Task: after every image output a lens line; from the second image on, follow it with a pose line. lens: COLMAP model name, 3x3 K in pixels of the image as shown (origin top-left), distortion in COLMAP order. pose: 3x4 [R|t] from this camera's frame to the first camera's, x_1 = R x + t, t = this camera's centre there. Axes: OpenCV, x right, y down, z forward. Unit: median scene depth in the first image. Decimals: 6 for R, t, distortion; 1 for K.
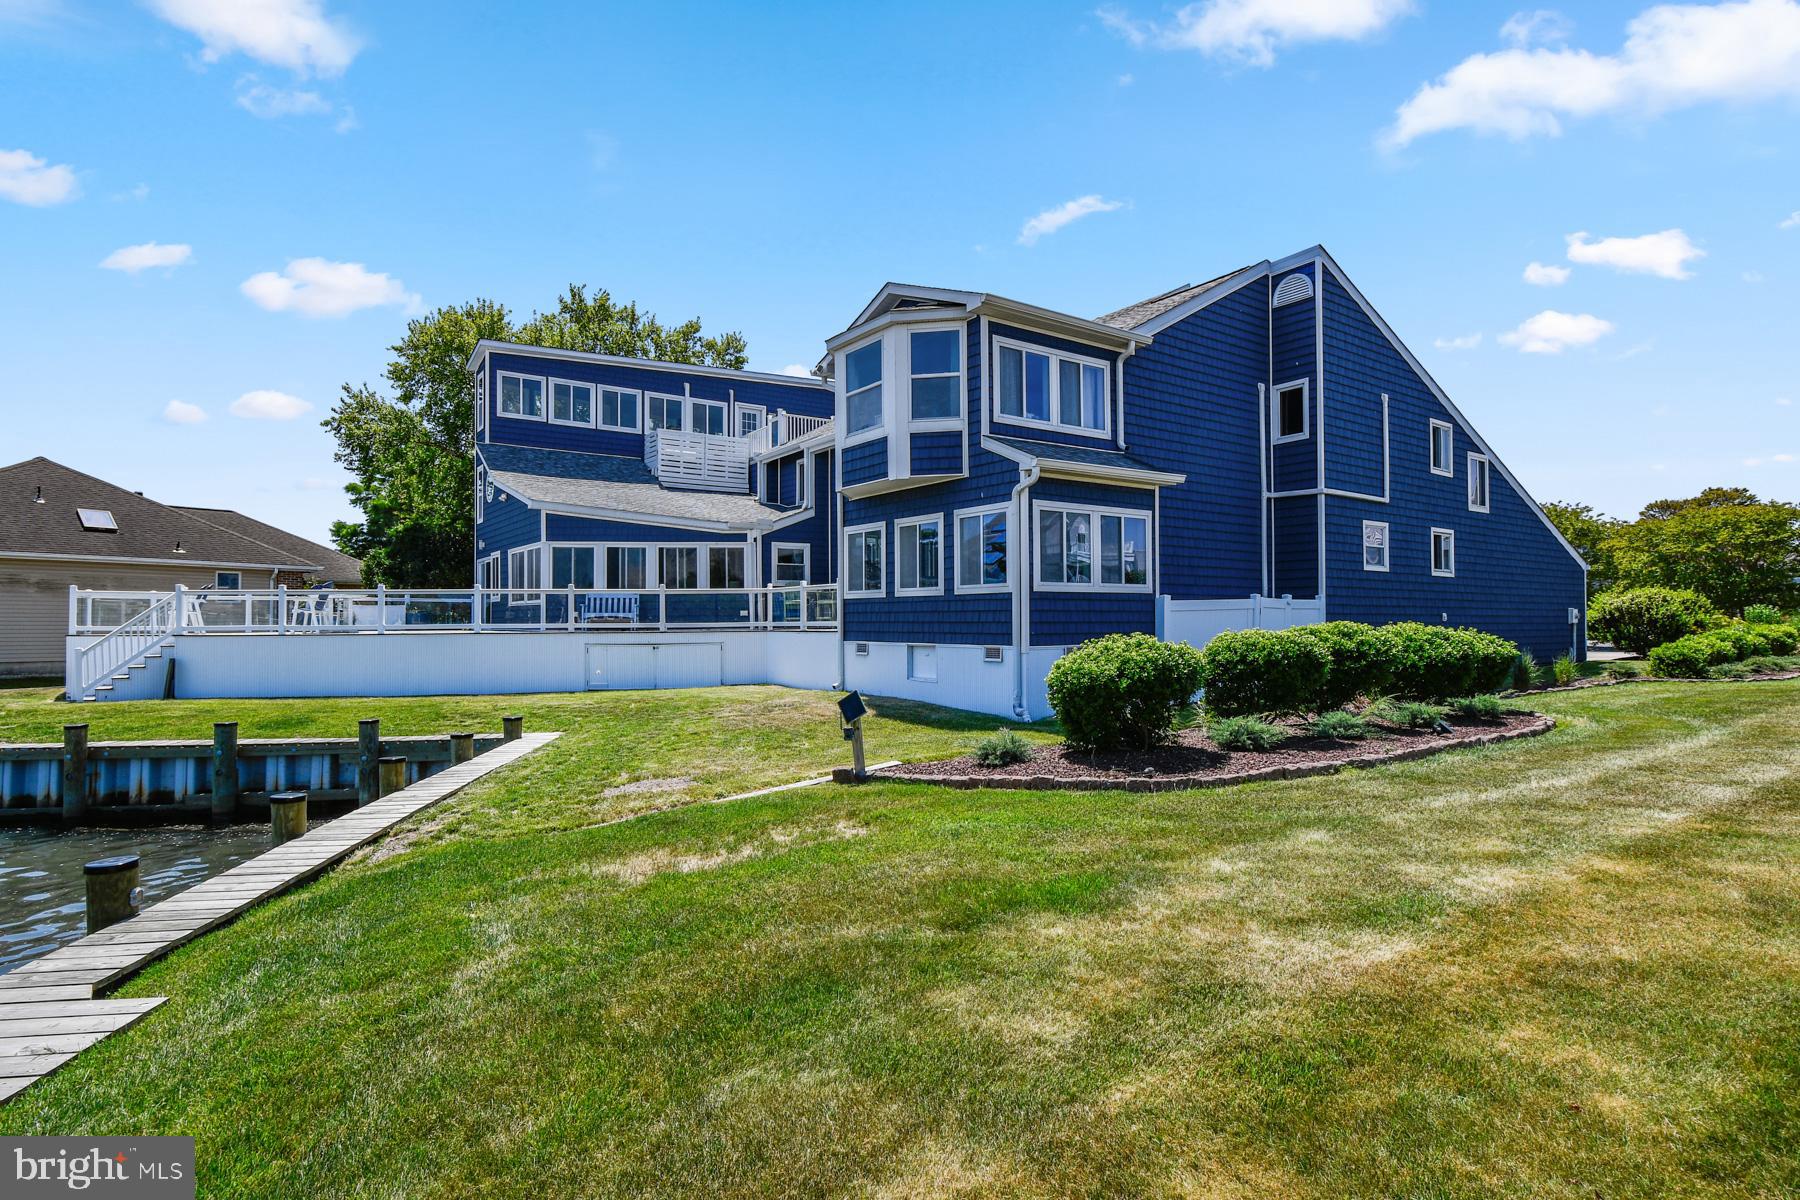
lens RADIAL K [[920.9, 0, 904.3], [0, 920.9, 608.6], [0, 0, 1]] dist [0.000759, -0.001516]
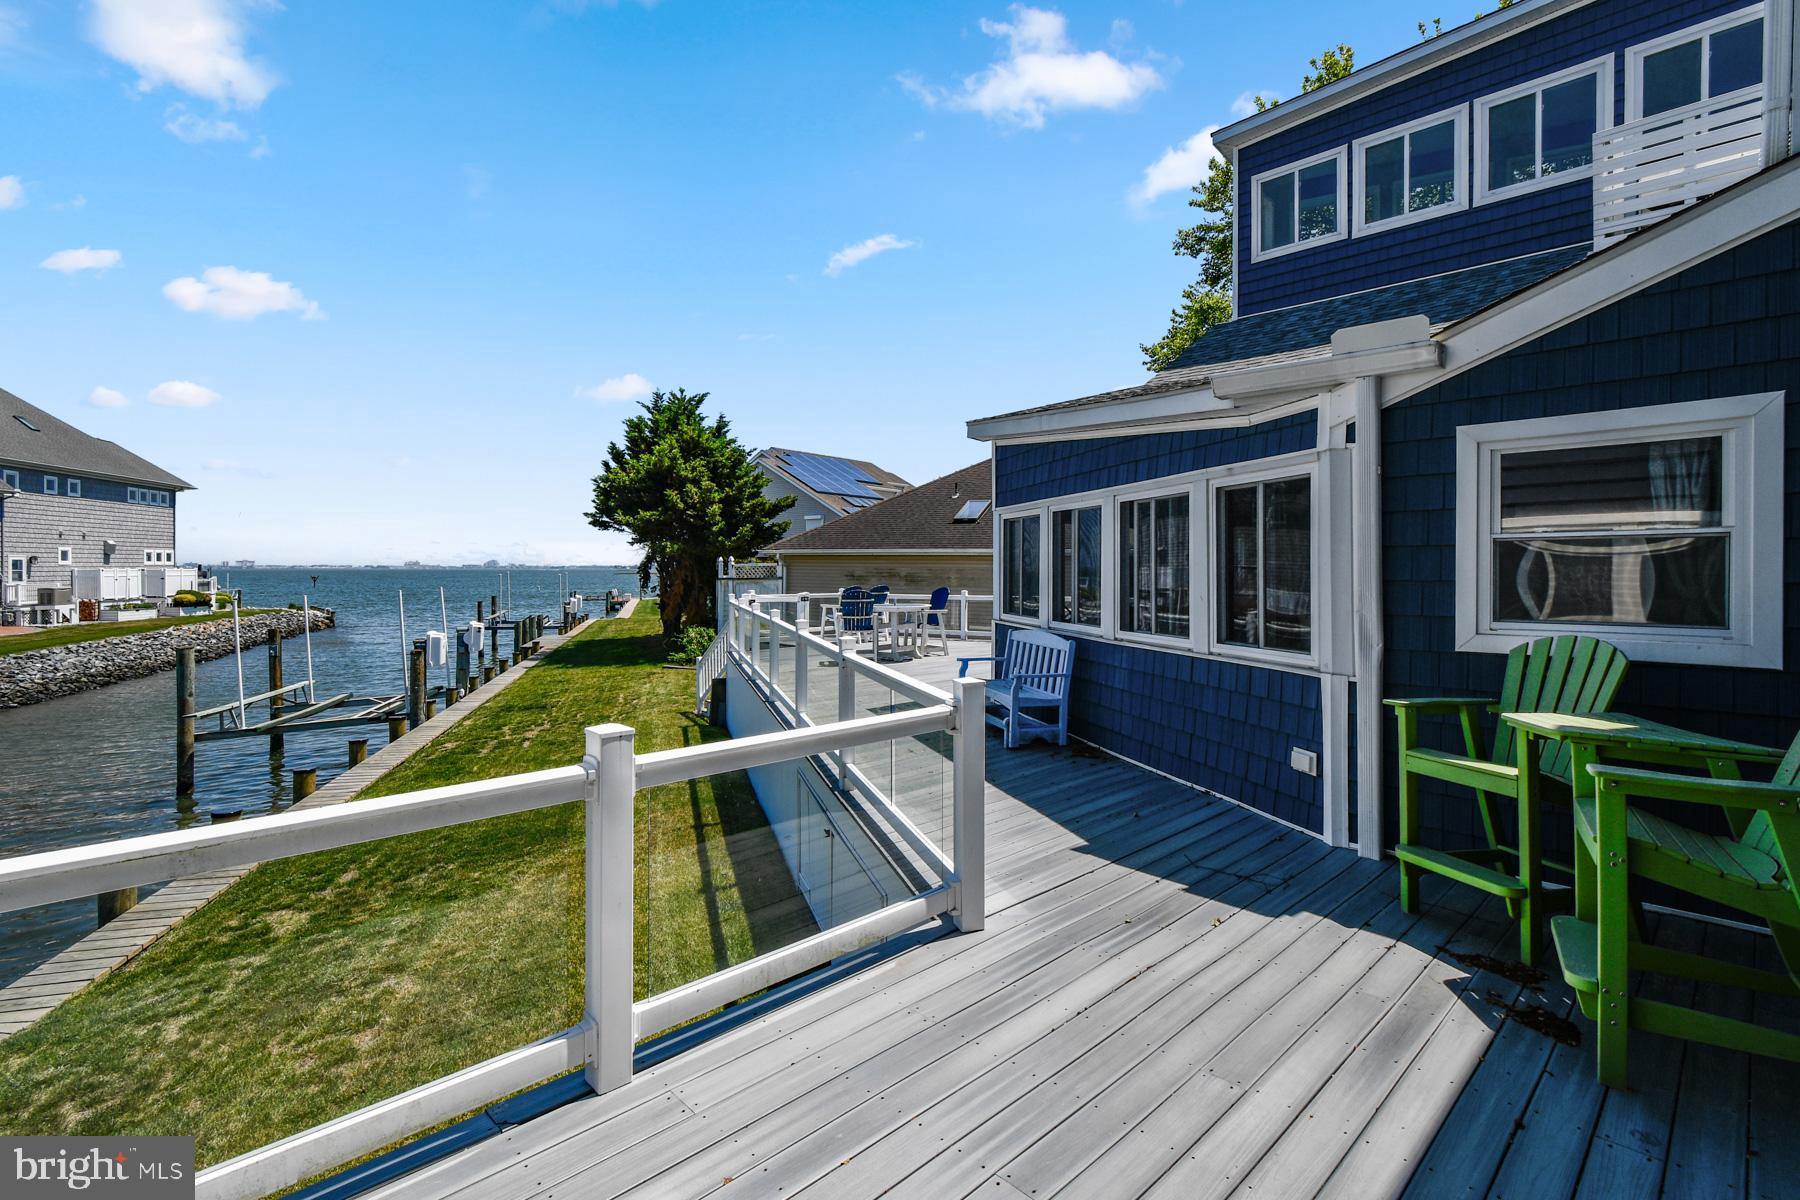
lens RADIAL K [[835.0, 0, 888.4], [0, 835.0, 573.4], [0, 0, 1]] dist [0.000731, -0.000538]
pose [[0.135171, 0.012343, -0.990745, 0.016513], [0.010993, 0.999842, 0.013956, -0.053239], [0.990761, -0.012778, 0.135014, 1.010143]]
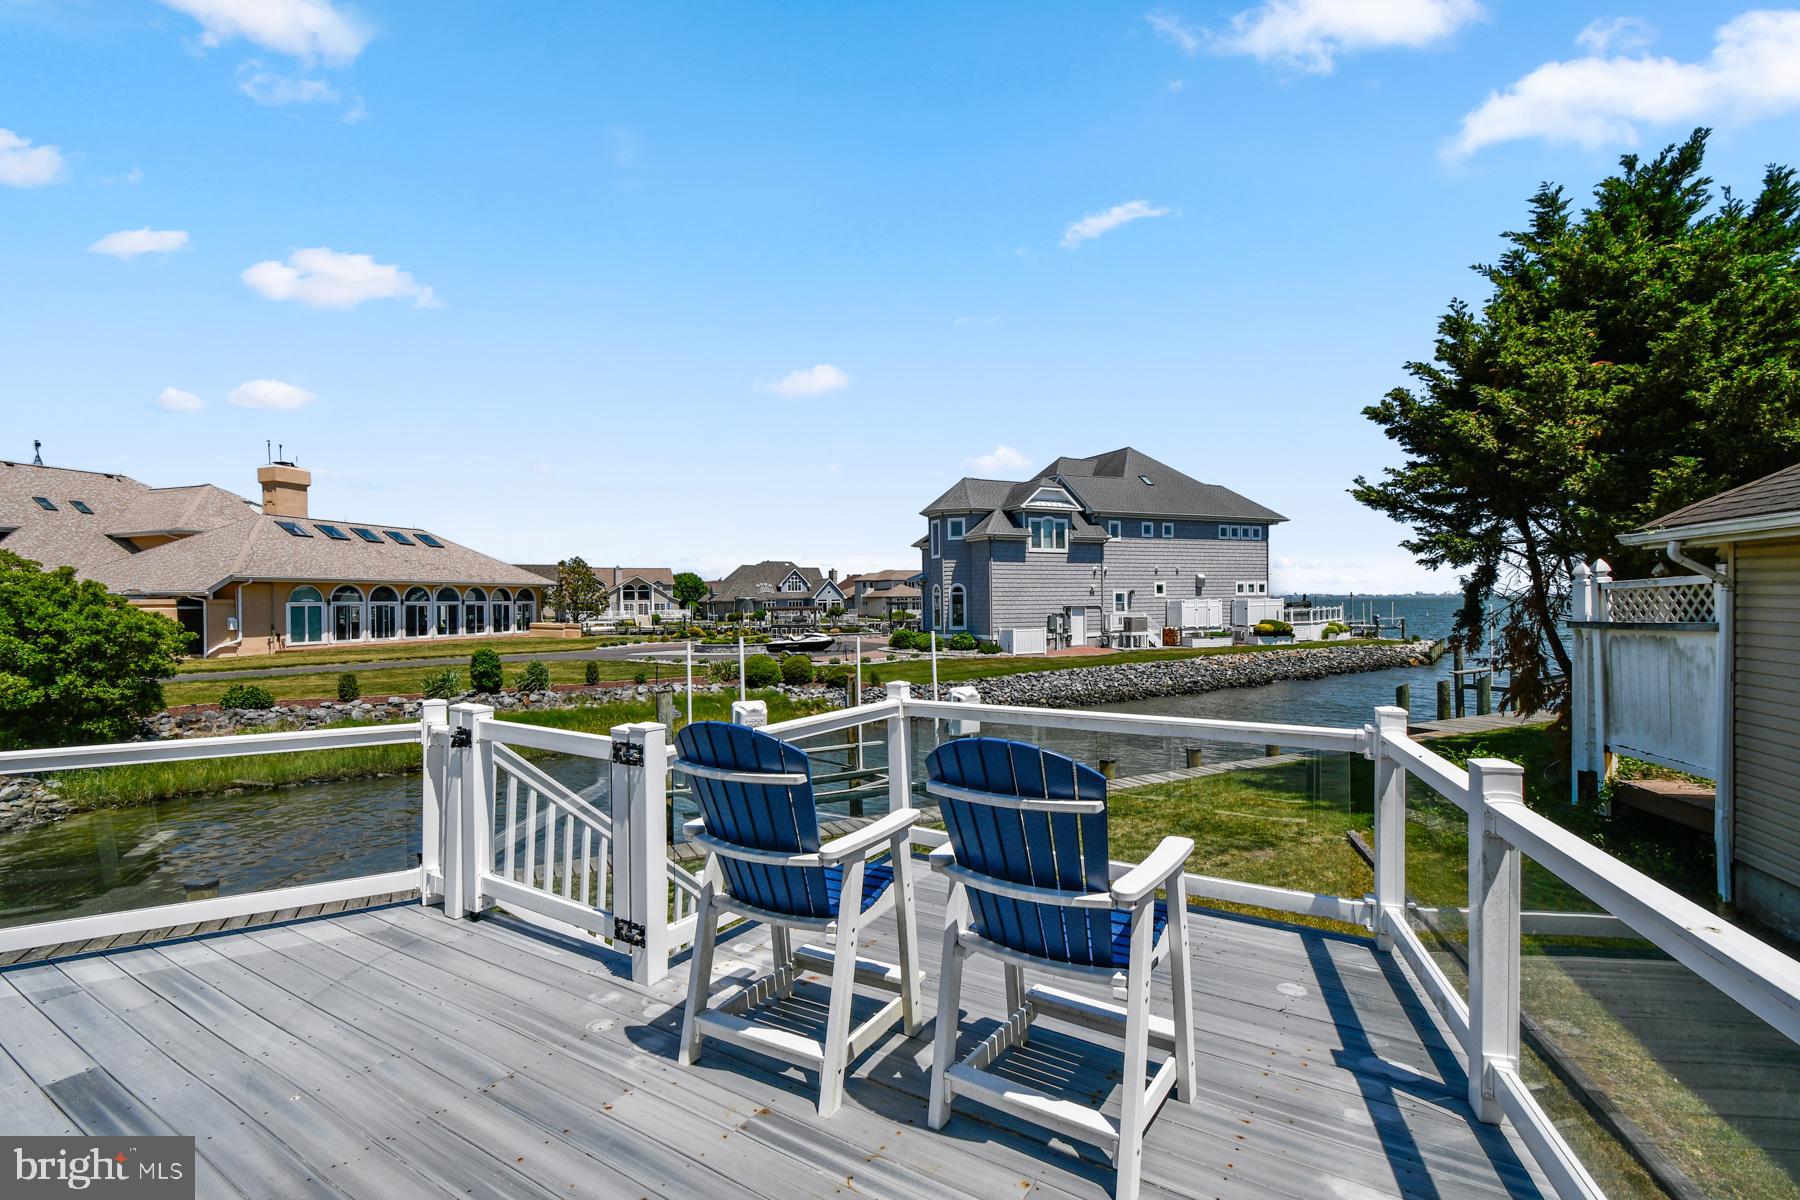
lens RADIAL K [[819.9, 0, 906.2], [0, 819.9, 609.1], [0, 0, 1]] dist [0.000719, 0.000158]
pose [[-0.931602, 0.021380, -0.362851, -0.810998], [0.023652, 0.999719, -0.001821, -0.045581], [0.362710, -0.010278, -0.931845, 1.219869]]
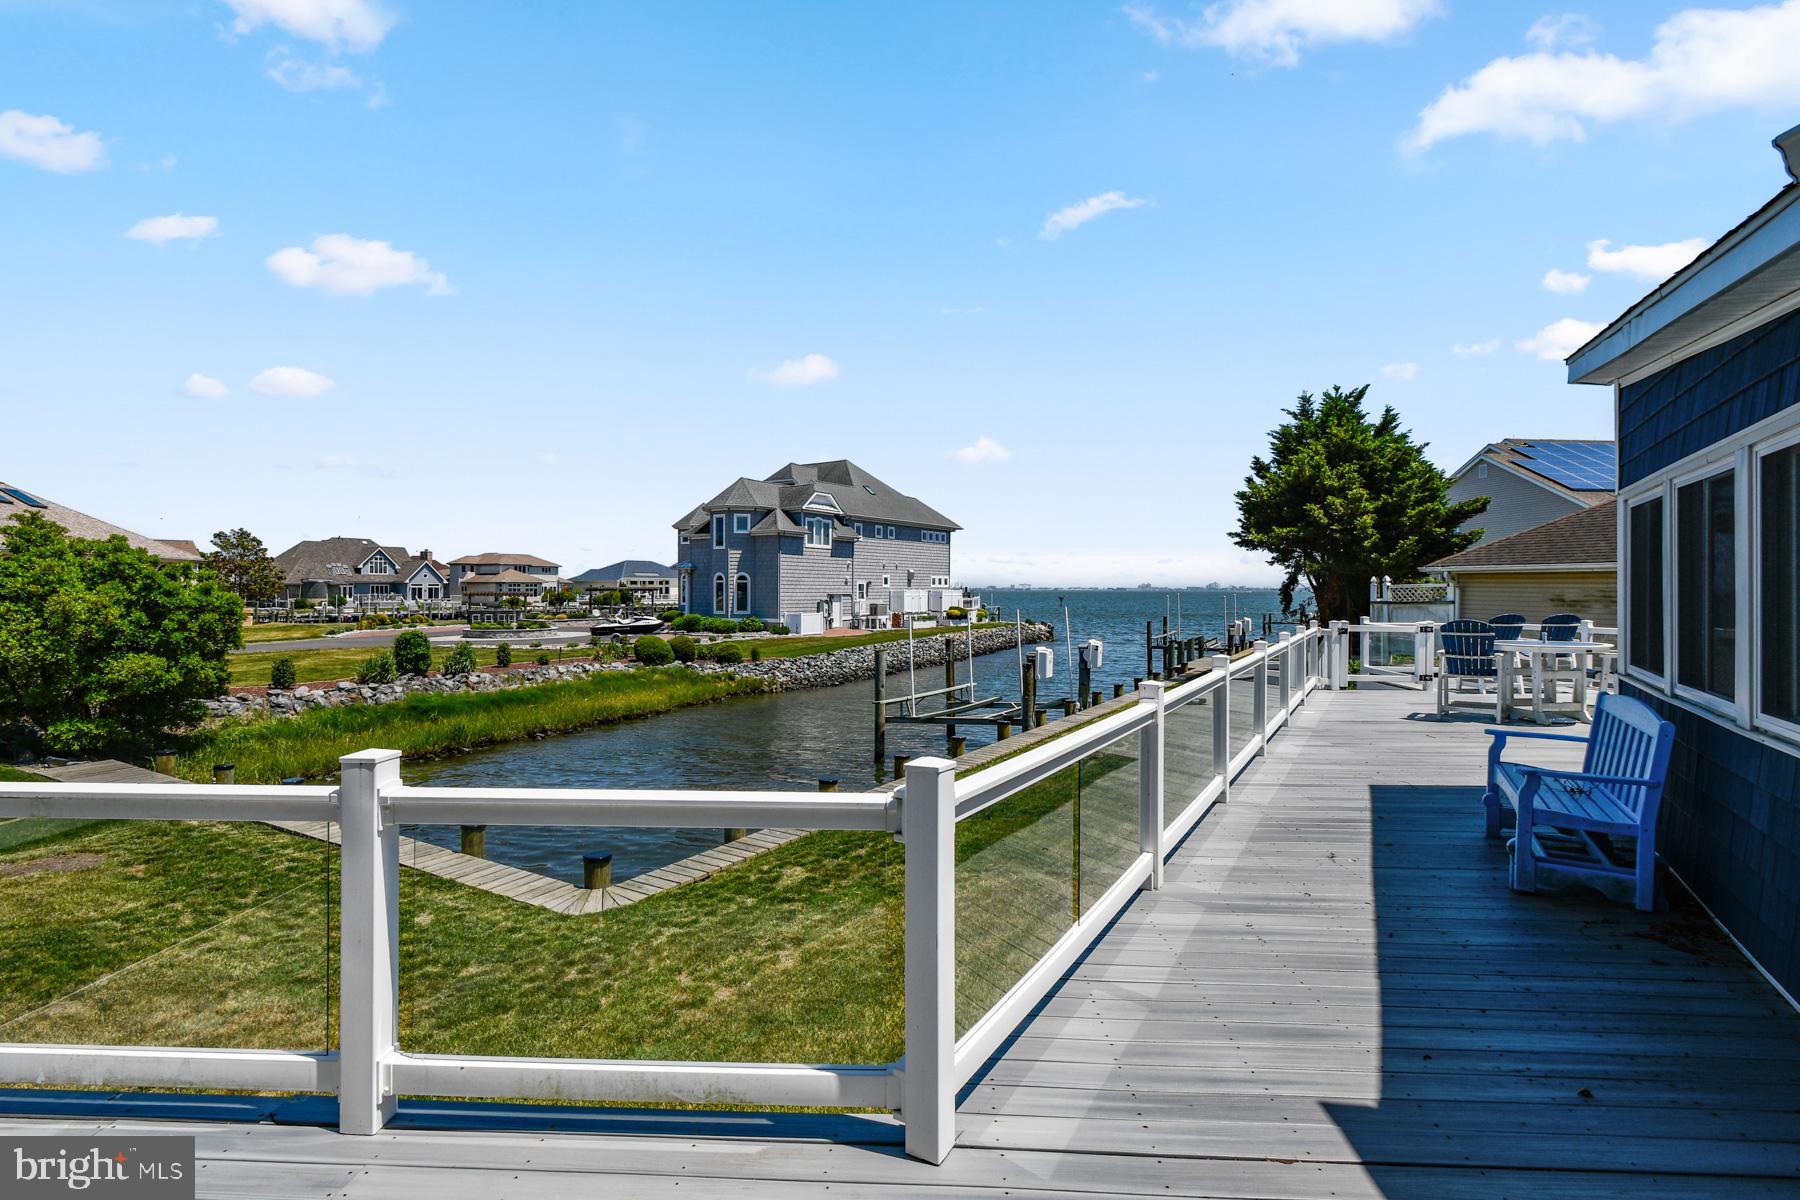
lens RADIAL K [[826.7, 0, 898.6], [0, 826.7, 588.8], [0, 0, 1]] dist [0.001032, -0.000103]
pose [[-0.622712, 0.004747, -0.782437, -0.066926], [0.012631, 0.999912, -0.003985, -0.051003], [0.782349, -0.012364, -0.622717, 1.118511]]
